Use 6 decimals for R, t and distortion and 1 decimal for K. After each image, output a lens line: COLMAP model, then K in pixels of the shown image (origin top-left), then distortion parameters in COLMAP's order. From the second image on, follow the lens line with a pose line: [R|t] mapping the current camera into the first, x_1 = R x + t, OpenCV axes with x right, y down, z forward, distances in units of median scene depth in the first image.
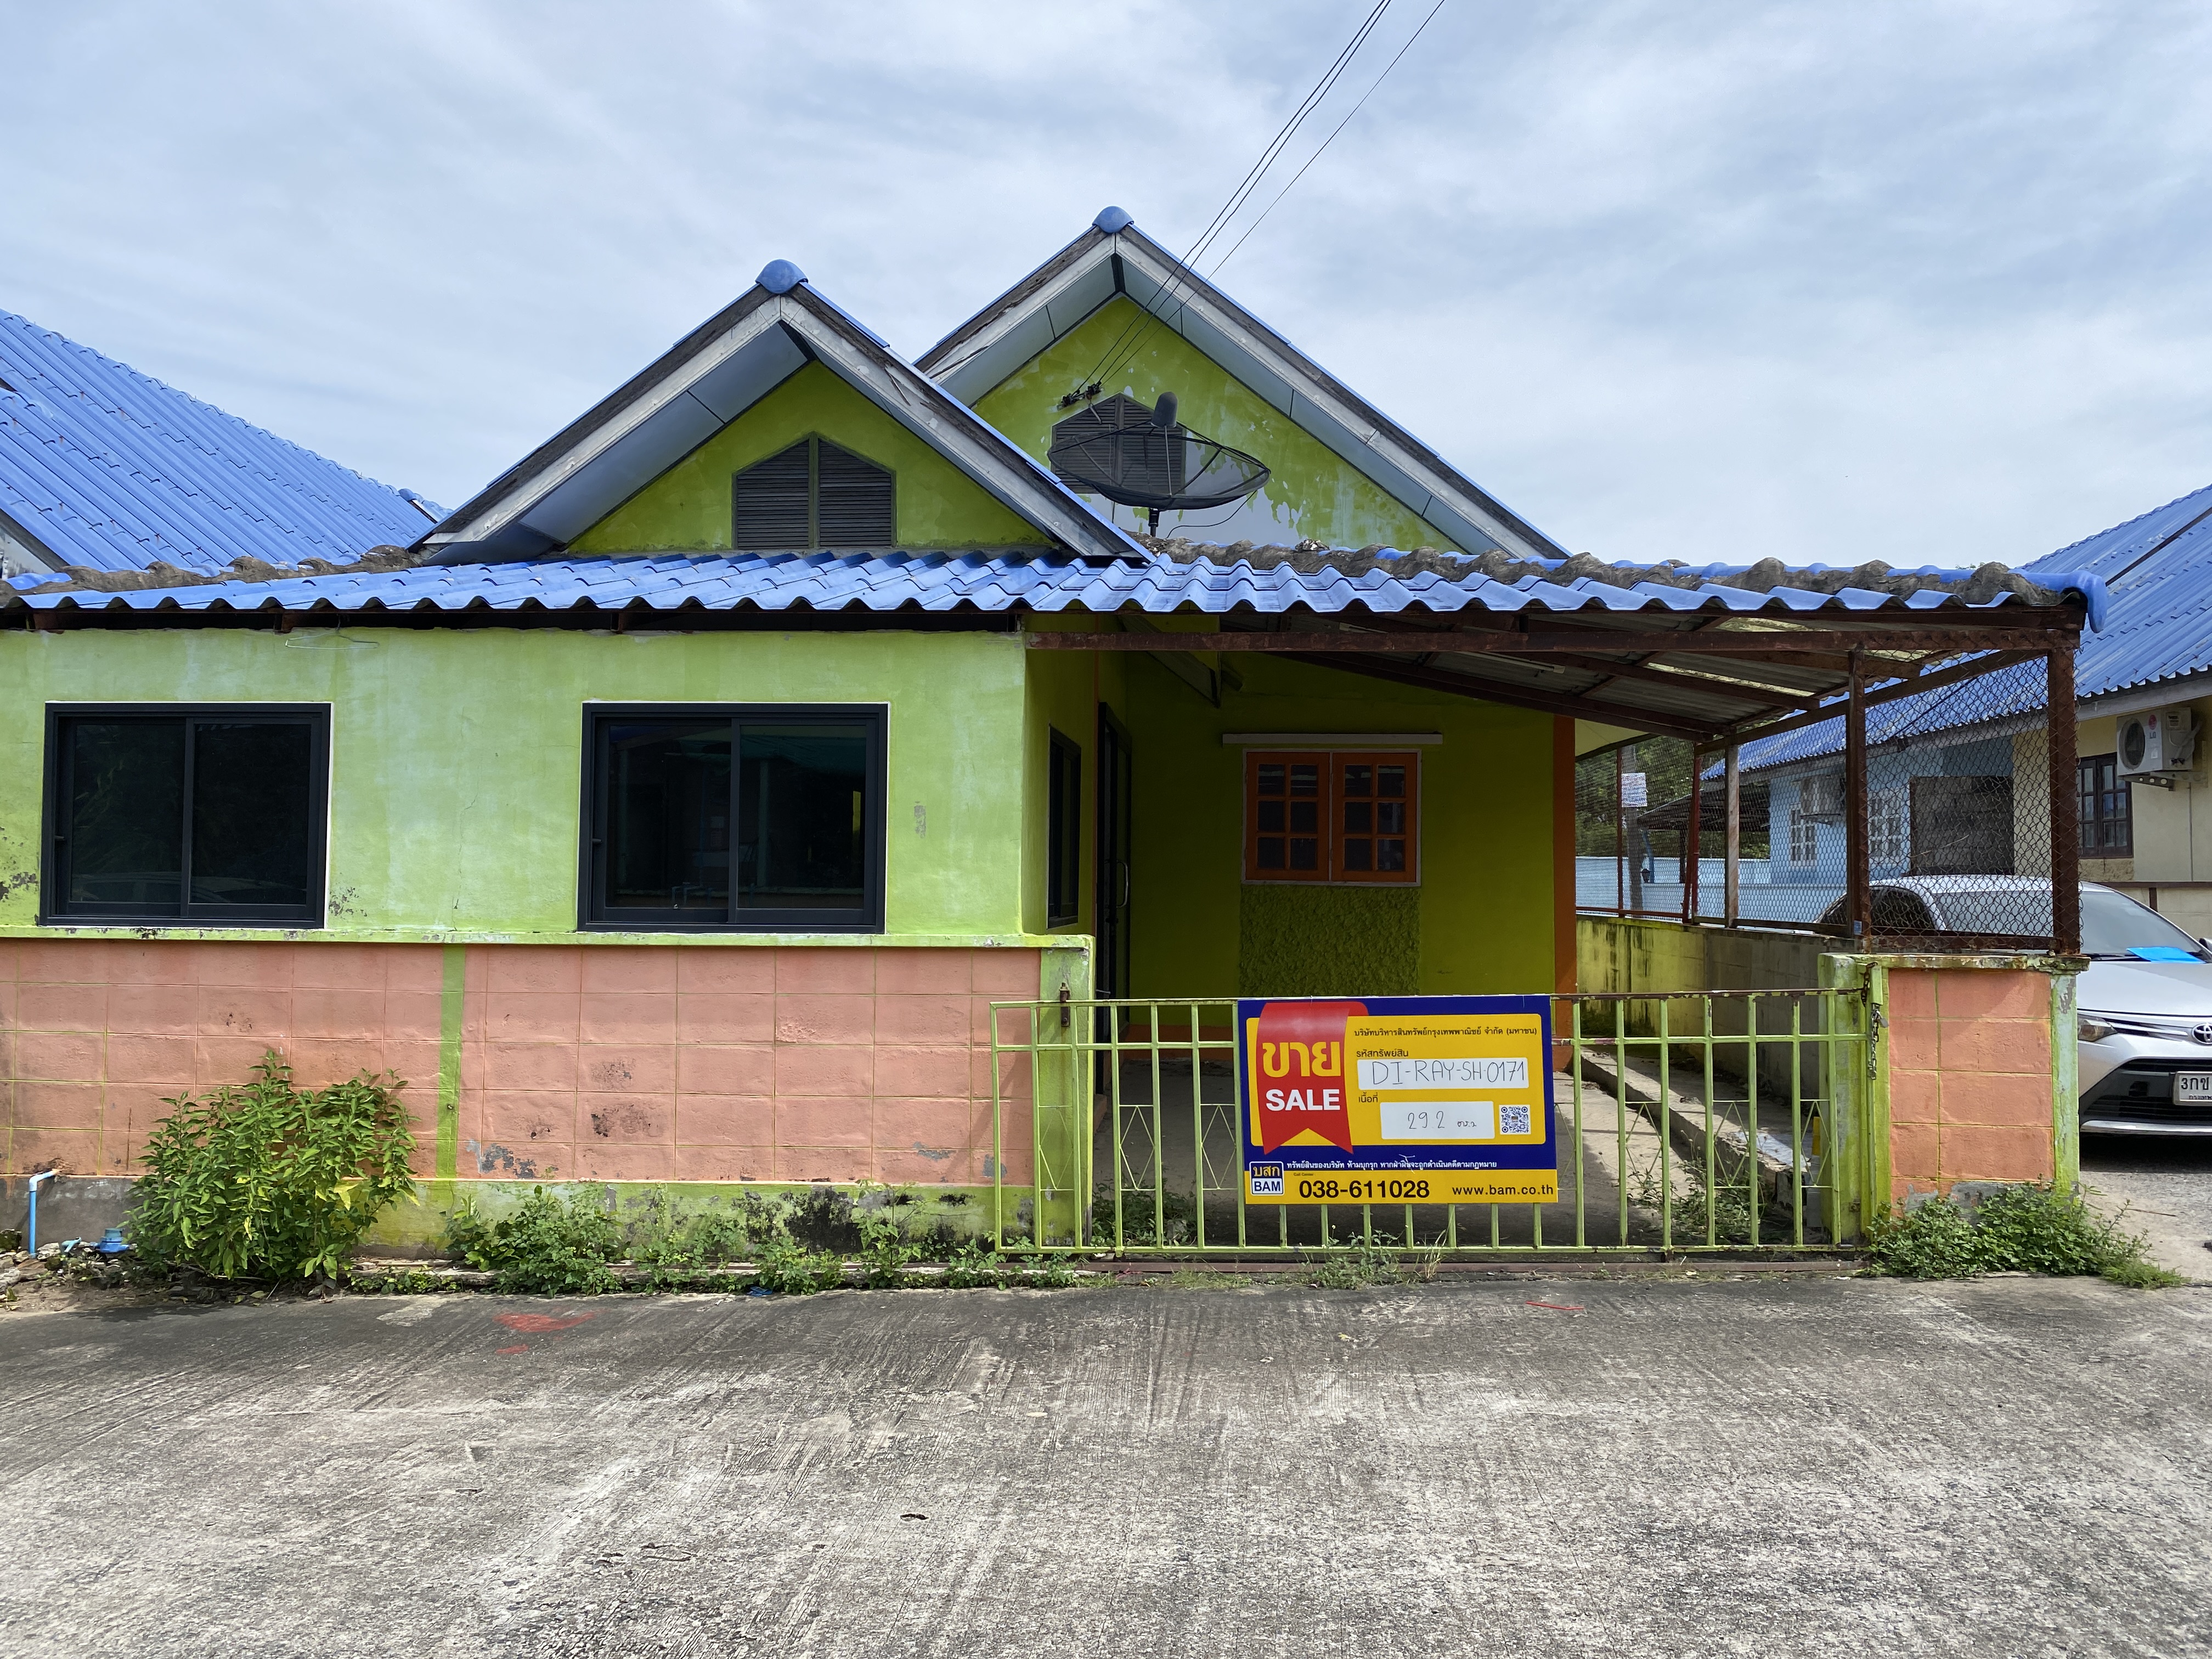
lens RADIAL K [[1709.8, 0, 1084.3], [0, 1709.8, 804.5], [0, 0, 1]] dist [0.006136, 0.003289]
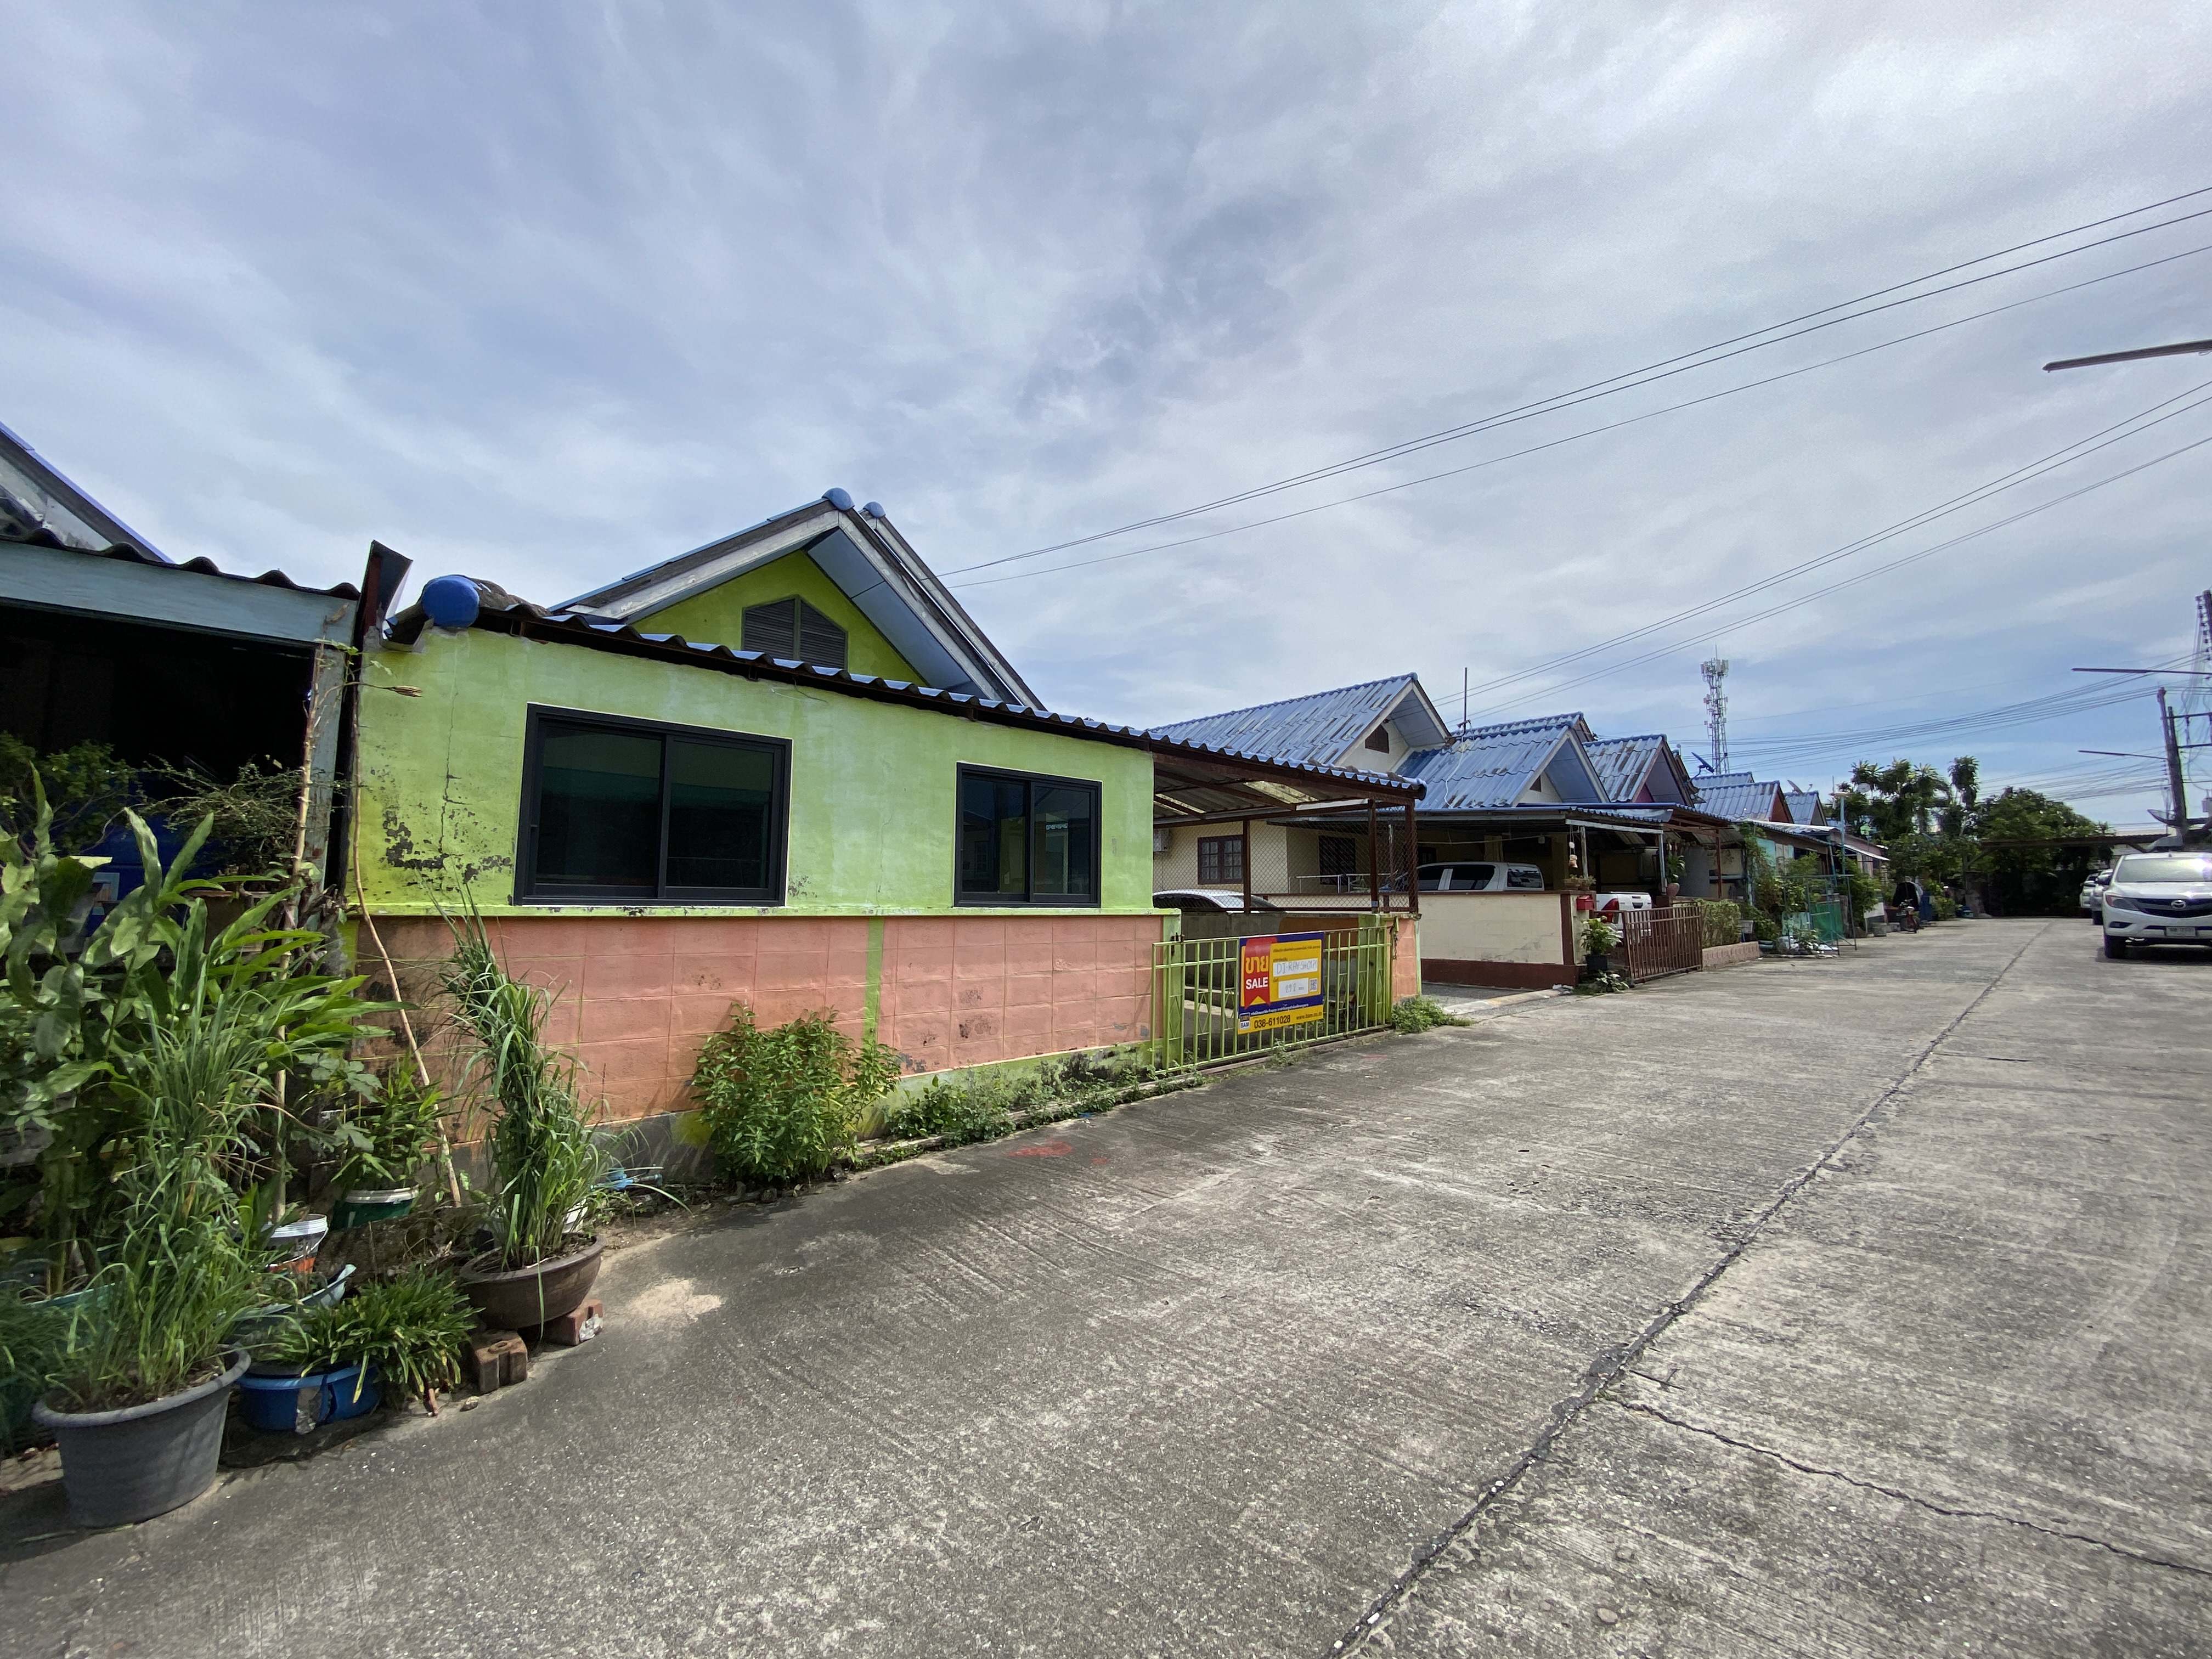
lens RADIAL K [[904.0, 0, 1098.6], [0, 904.0, 828.4], [0, 0, 1]] dist [0.019422, -0.021644]
pose [[0.673340, 0.061420, 0.736777, -0.833330], [-0.032231, 0.998034, -0.053744, 0.043496], [-0.738630, 0.012441, 0.673996, 0.358015]]
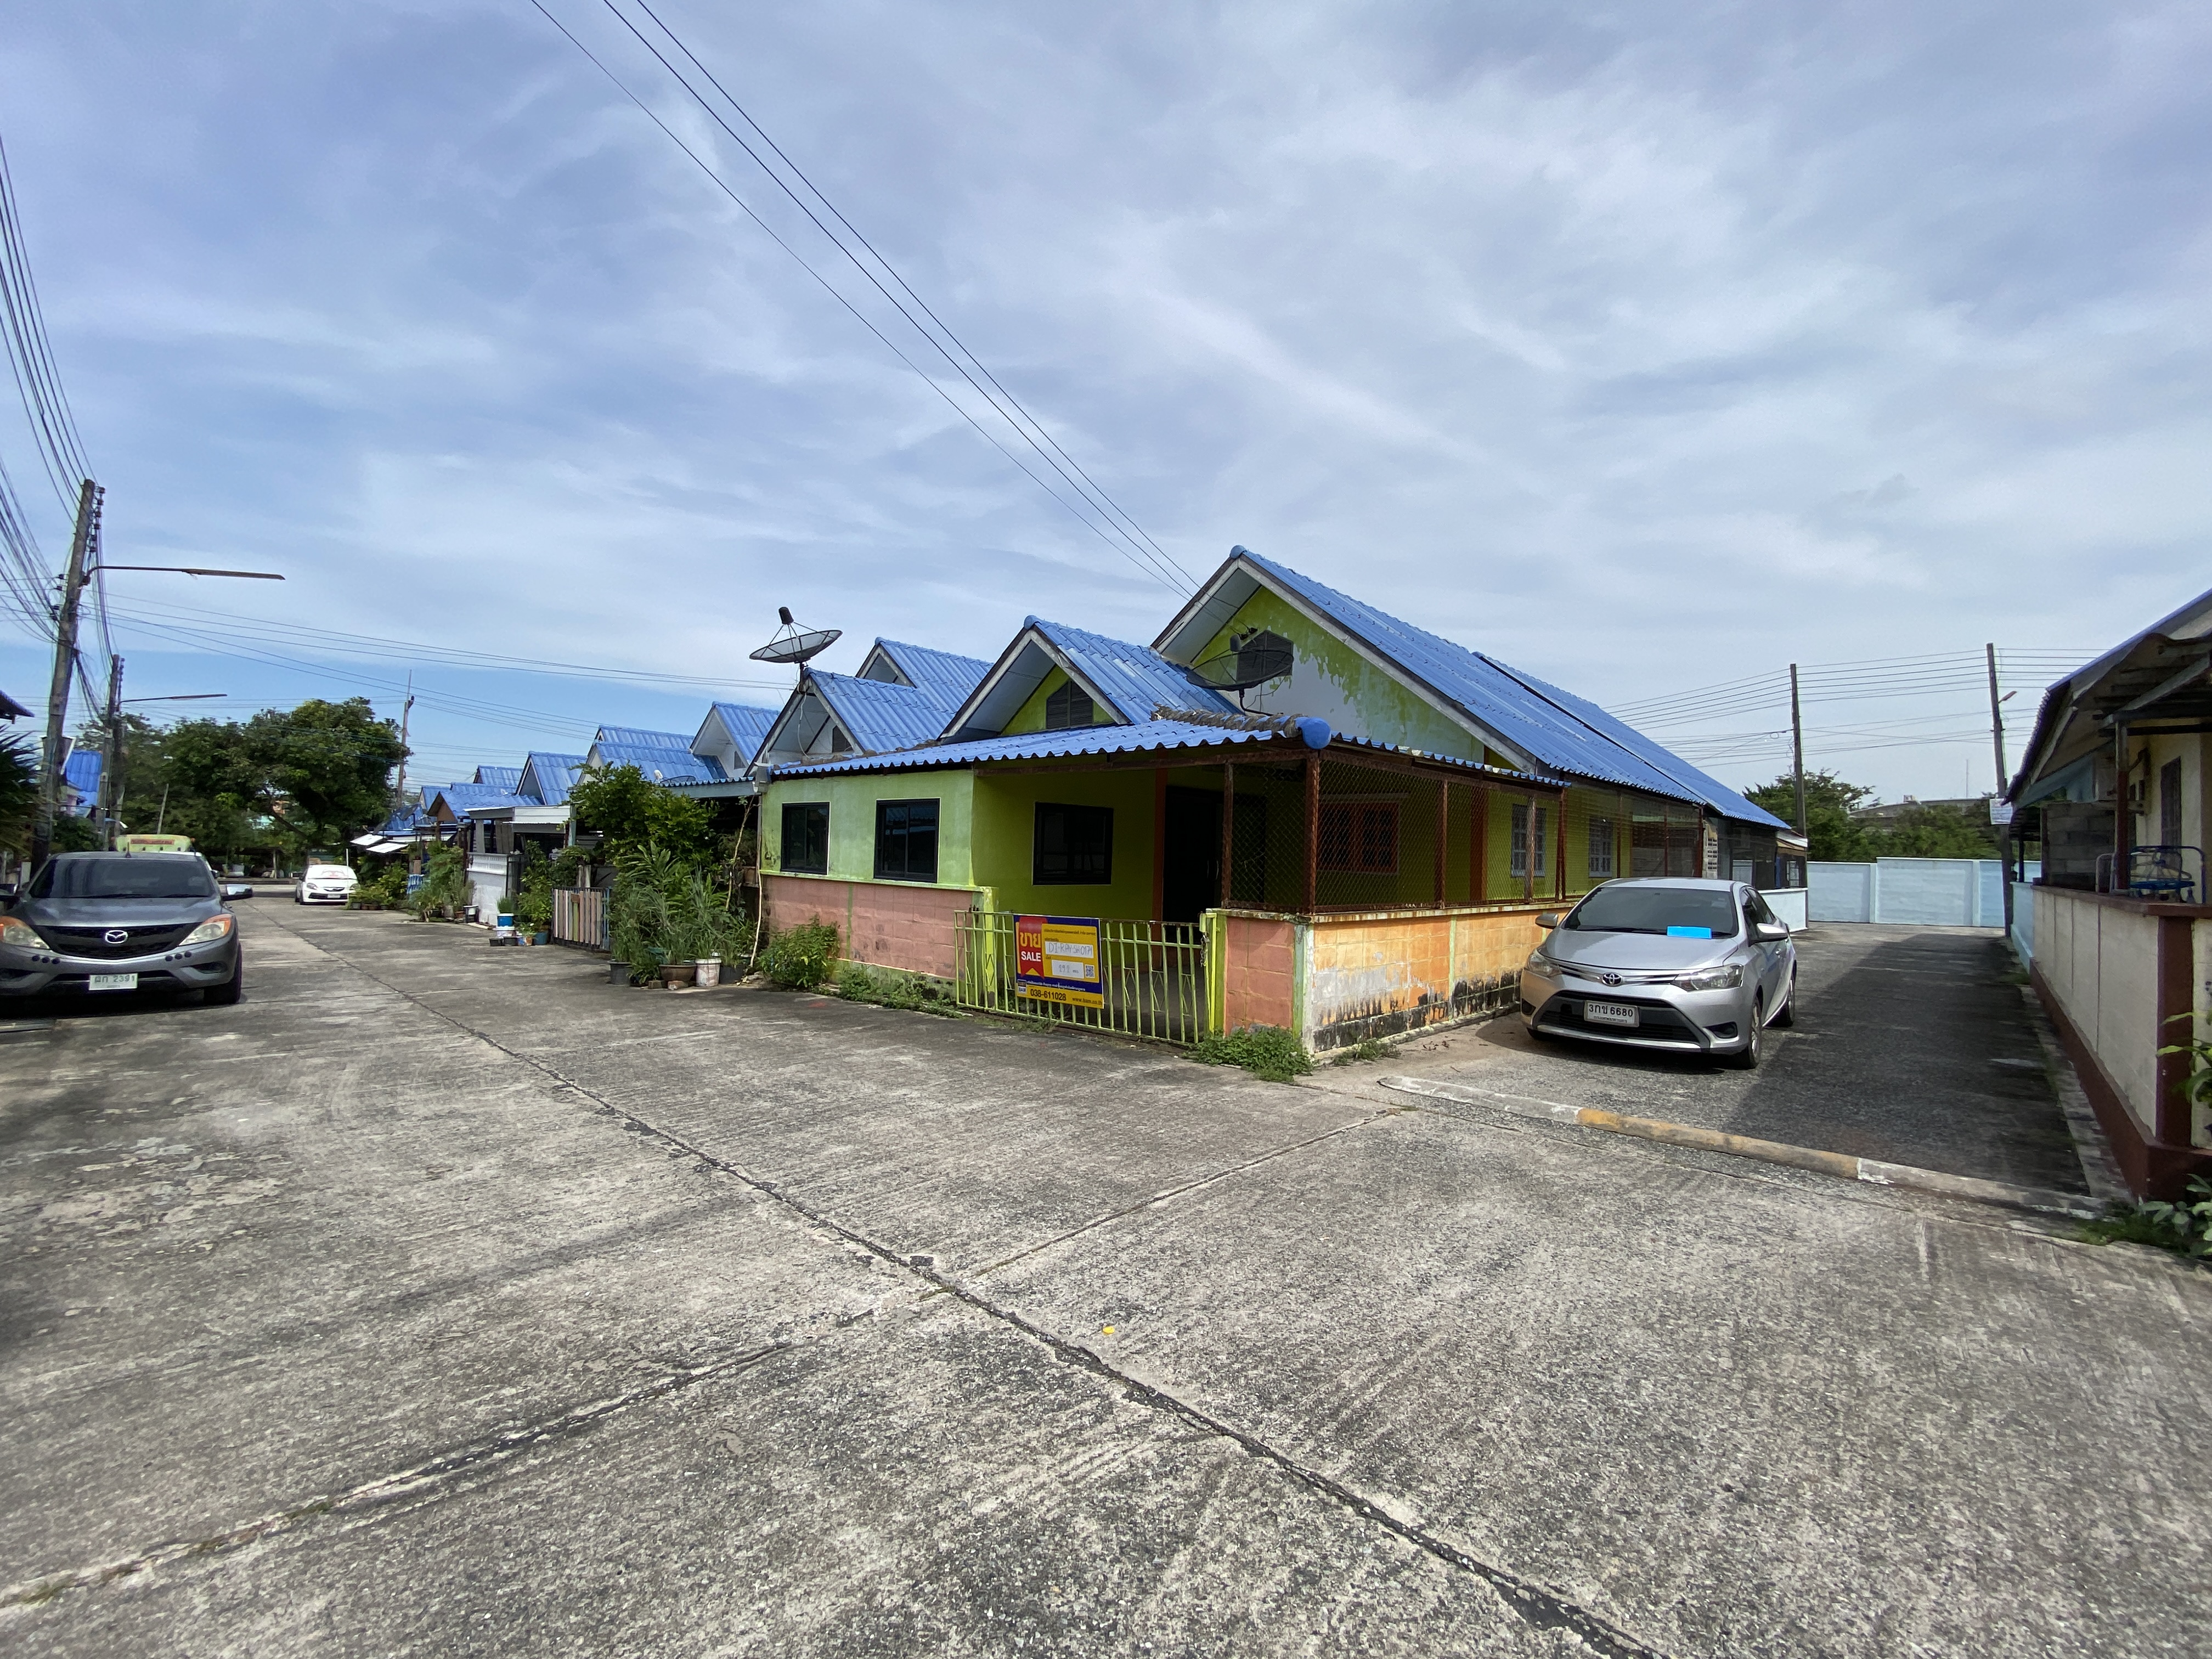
lens RADIAL K [[888.8, 0, 1106.0], [0, 888.8, 829.5], [0, 0, 1]] dist [0.040453, -0.039540]
pose [[0.787298, -0.002075, -0.616570, 0.967754], [0.006594, 0.999965, 0.005054, -0.014808], [0.616538, -0.008044, 0.787284, 0.055279]]
